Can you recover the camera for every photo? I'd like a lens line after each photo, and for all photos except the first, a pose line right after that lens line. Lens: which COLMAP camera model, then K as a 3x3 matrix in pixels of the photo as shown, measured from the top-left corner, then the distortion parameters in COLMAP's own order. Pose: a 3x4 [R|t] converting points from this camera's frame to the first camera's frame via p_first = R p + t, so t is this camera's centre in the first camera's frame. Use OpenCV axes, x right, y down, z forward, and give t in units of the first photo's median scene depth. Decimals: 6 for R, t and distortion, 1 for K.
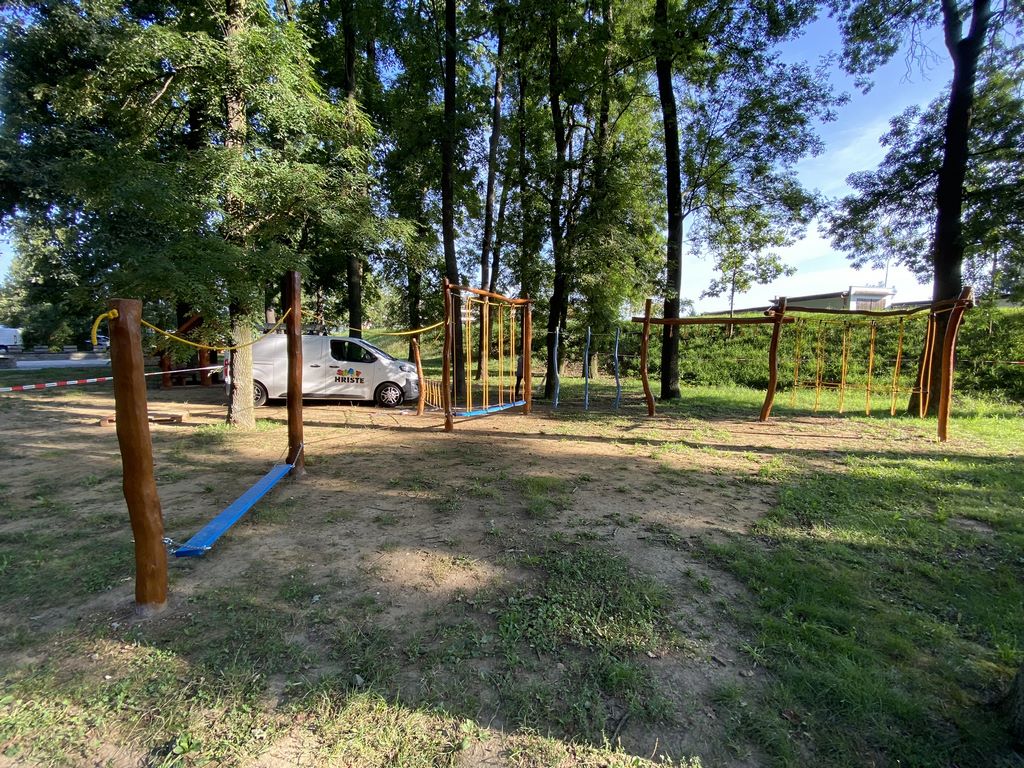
lens RADIAL K [[411.0, 0, 512.0], [0, 411.0, 384.0], [0, 0, 1]] dist [-0.007551, -0.000115]
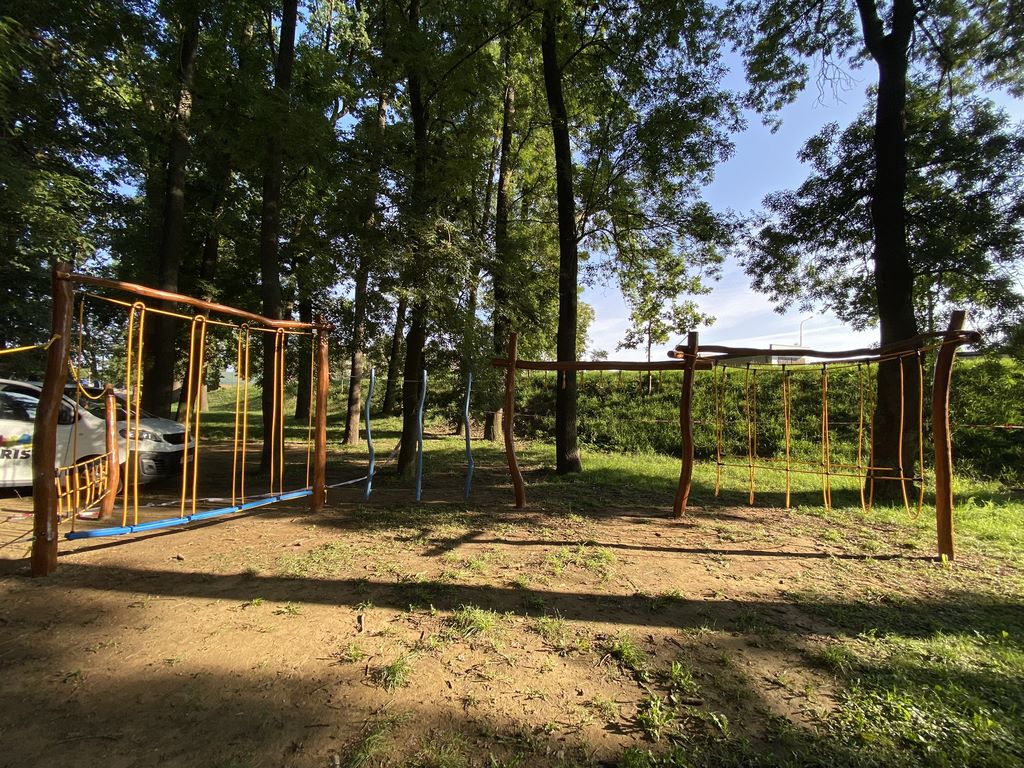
lens RADIAL K [[405.9, 0, 512.0], [0, 405.9, 384.0], [0, 0, 1]] dist [0.016113, -0.000152]
pose [[0.992221, 0.016322, 0.123415, 0.185062], [0.001036, 0.990250, -0.139296, -0.019630], [-0.124486, 0.138341, 0.982530, 0.252291]]
